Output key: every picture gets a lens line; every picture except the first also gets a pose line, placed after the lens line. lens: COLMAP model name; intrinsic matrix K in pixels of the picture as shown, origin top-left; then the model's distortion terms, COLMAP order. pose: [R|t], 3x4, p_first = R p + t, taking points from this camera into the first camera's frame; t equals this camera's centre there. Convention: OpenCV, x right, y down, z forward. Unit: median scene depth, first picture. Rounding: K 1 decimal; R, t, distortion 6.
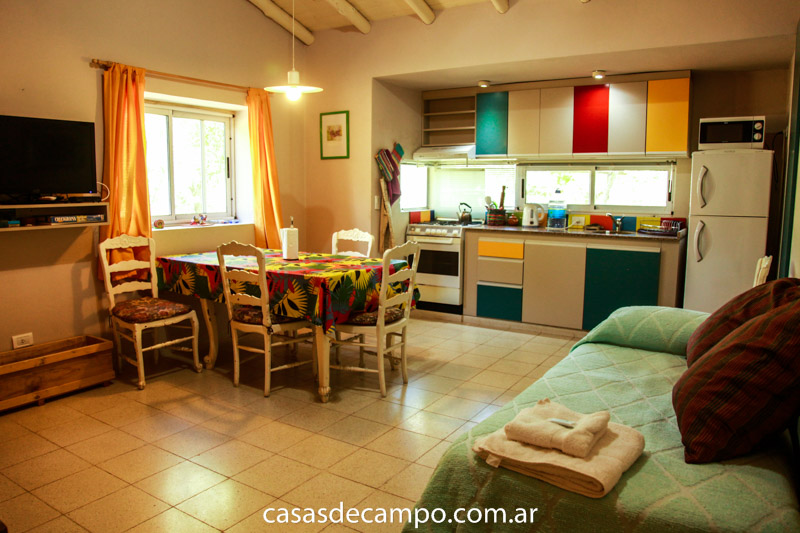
lens RADIAL K [[577.7, 0, 396.6], [0, 577.7, 275.1], [0, 0, 1]] dist [-0.112841, 0.063143]
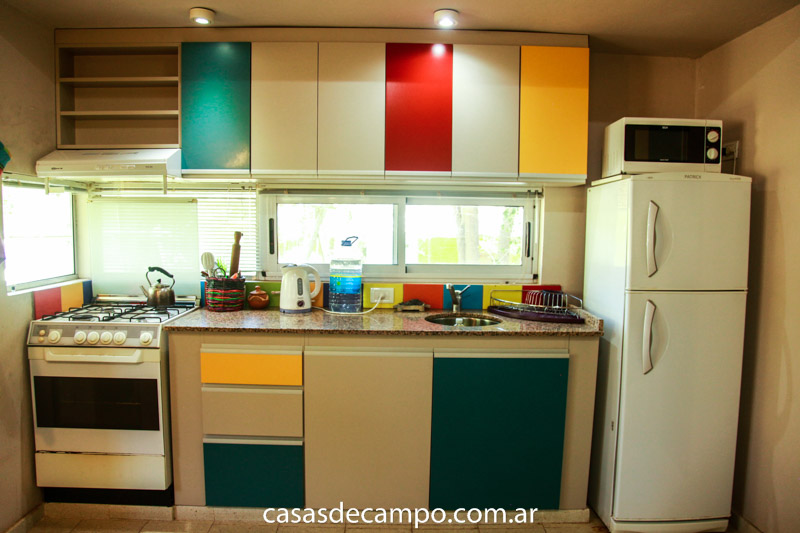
lens RADIAL K [[577.7, 0, 396.6], [0, 577.7, 275.1], [0, 0, 1]] dist [-0.112841, 0.063143]
pose [[0.839509, -0.044302, 0.541536, 0.027970], [0.072258, 0.996921, -0.030461, -0.094718], [-0.538519, 0.064702, 0.840125, 0.514745]]
